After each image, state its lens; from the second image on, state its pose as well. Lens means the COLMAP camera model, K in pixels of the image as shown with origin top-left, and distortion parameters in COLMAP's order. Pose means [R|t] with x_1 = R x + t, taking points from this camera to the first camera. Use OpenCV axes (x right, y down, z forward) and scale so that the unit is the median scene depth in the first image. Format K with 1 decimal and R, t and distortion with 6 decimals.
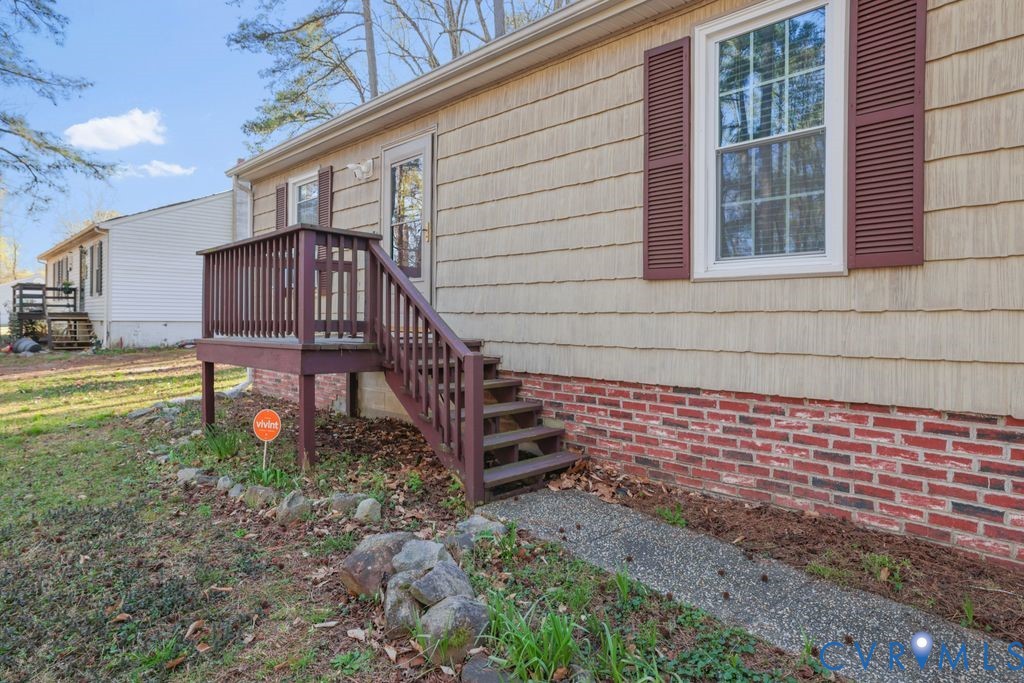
lens RADIAL K [[583.4, 0, 515.3], [0, 583.4, 317.5], [0, 0, 1]] dist [-0.002752, 0.002524]
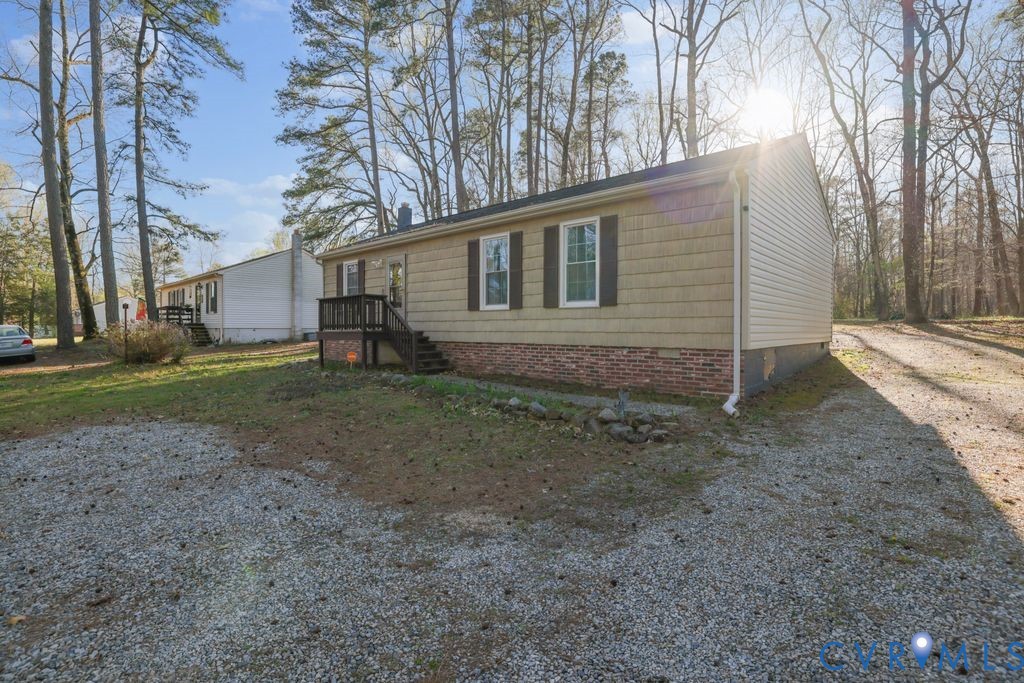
lens RADIAL K [[444.5, 0, 511.2], [0, 444.5, 328.6], [0, 0, 1]] dist [-0.048384, 0.019420]
pose [[0.997962, -0.007398, 0.063377, 0.169477], [0.006987, 0.999953, 0.006693, 0.012546], [-0.063423, -0.006236, 0.997967, -0.849817]]
